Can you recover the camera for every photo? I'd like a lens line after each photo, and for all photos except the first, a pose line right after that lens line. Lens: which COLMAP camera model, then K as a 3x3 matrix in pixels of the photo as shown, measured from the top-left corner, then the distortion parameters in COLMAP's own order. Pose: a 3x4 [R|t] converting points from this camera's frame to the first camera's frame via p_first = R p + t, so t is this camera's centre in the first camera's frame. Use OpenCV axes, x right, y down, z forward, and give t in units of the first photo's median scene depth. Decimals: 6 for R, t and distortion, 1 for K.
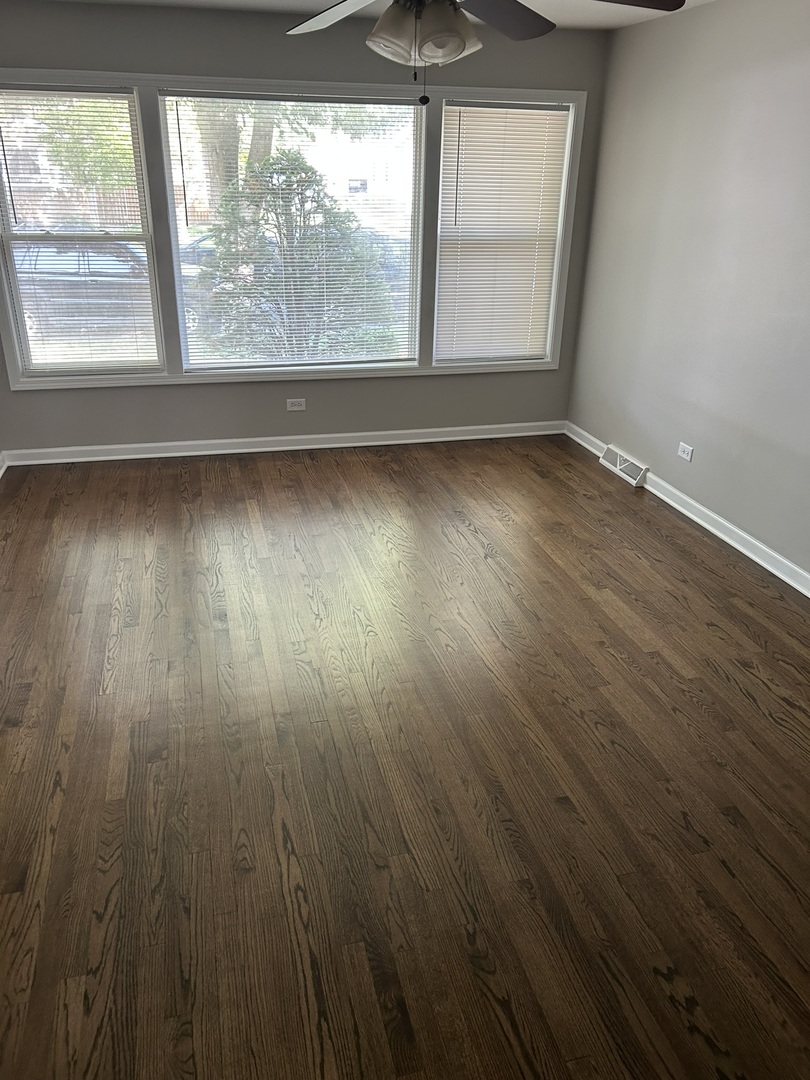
lens RADIAL K [[823.8, 0, 402.5], [0, 823.8, 539.4], [0, 0, 1]] dist [0.066573, -0.028875]
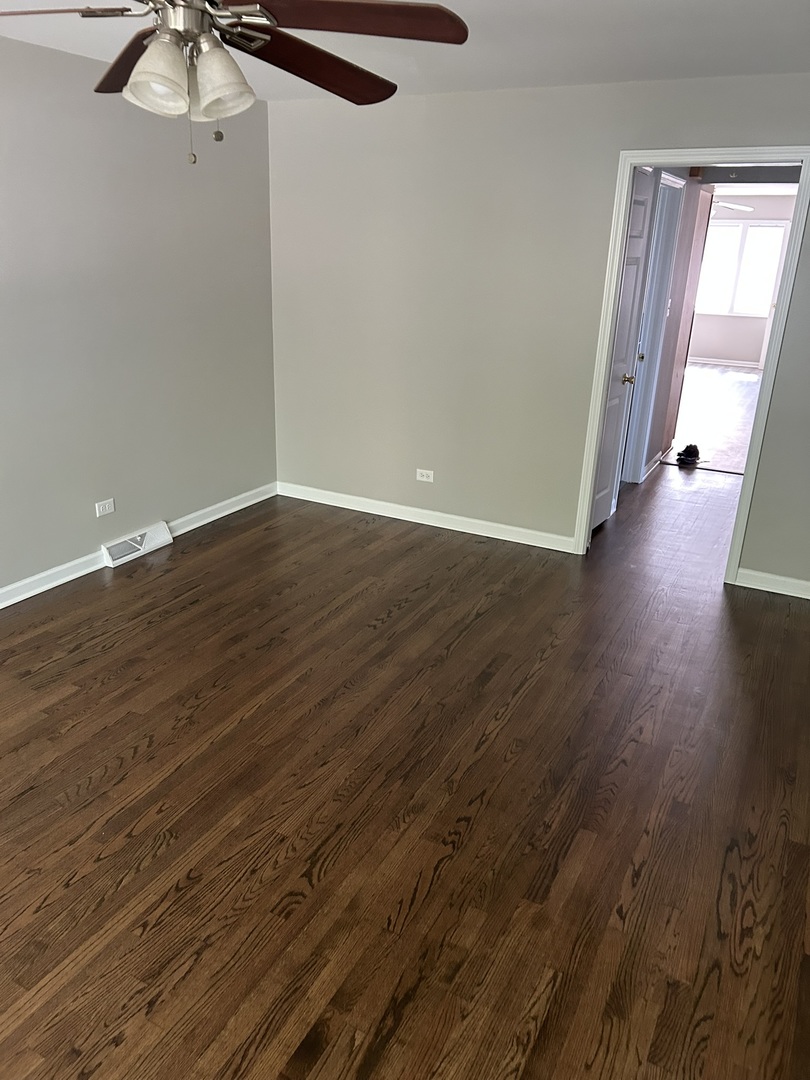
lens RADIAL K [[823.8, 0, 403.1], [0, 823.8, 540.5], [0, 0, 1]] dist [0.066573, -0.028875]
pose [[-0.746039, -0.258216, 0.613800, -0.701761], [0.238495, 0.756999, 0.608336, -0.643703], [-0.621728, 0.600231, -0.503168, 1.418123]]
